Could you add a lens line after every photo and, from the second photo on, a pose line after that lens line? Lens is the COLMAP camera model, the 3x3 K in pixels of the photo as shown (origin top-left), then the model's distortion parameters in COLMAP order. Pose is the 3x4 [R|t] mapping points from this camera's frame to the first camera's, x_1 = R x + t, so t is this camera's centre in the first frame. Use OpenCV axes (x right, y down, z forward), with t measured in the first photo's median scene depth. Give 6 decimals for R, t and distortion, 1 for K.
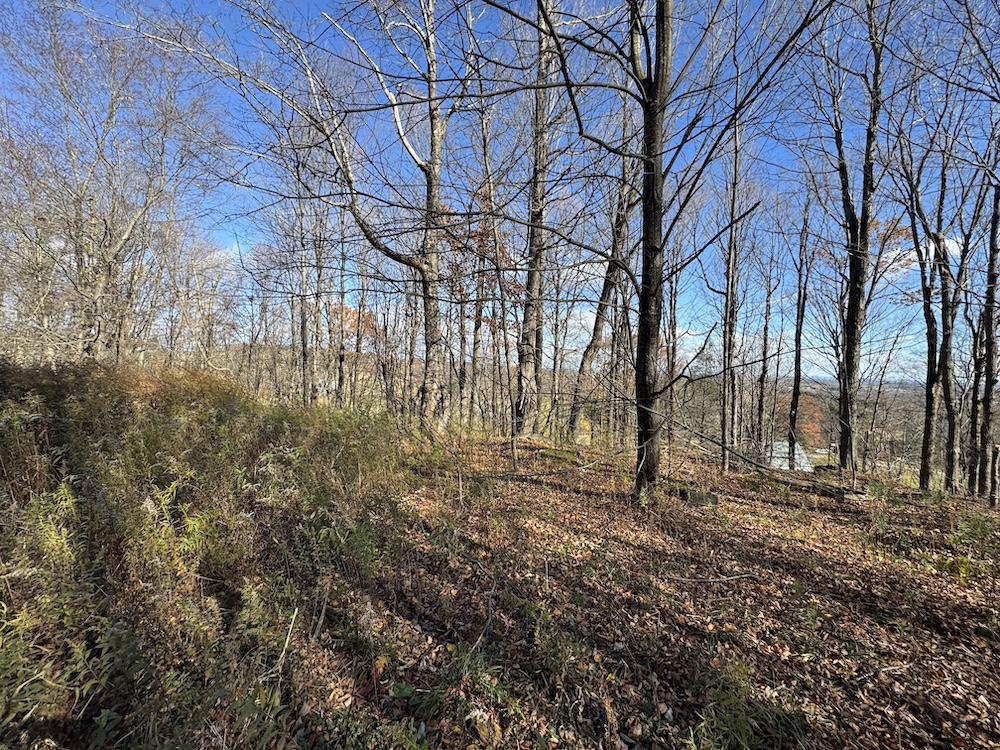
lens RADIAL K [[397.0, 0, 500.6], [0, 397.0, 376.0], [0, 0, 1]] dist [0.001216, 0.000389]
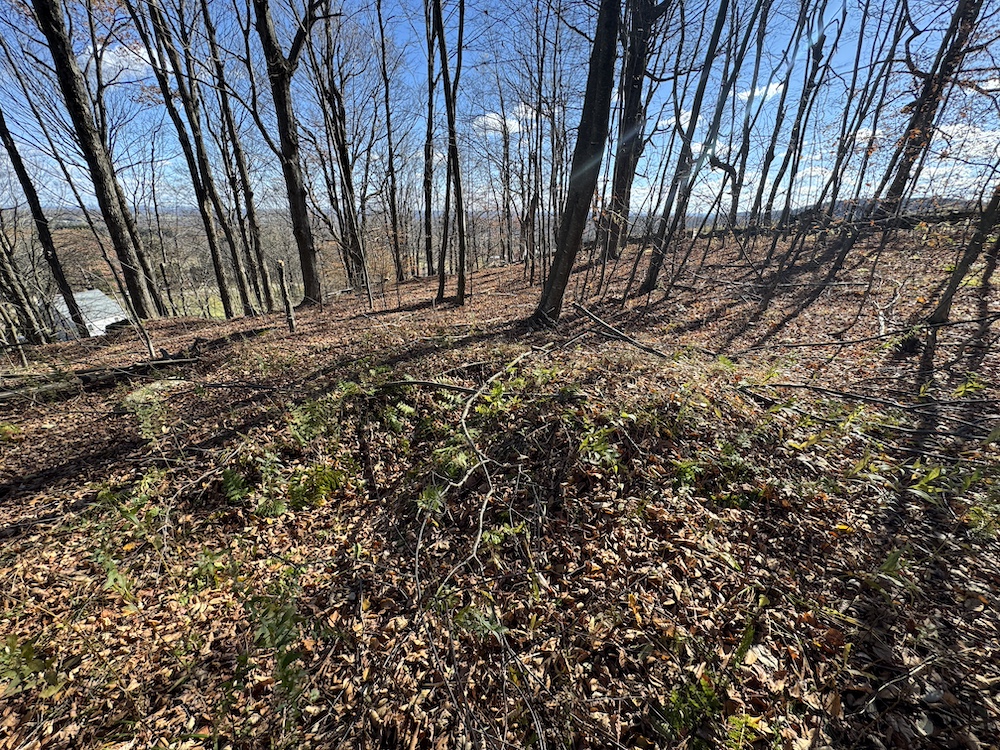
lens RADIAL K [[397.0, 0, 500.1], [0, 397.0, 375.4], [0, 0, 1]] dist [0.001216, 0.000389]
pose [[0.143473, -0.403151, 0.903817, 0.180505], [0.015079, 0.914050, 0.405322, 0.025939], [-0.989539, -0.044524, 0.137221, 0.166298]]
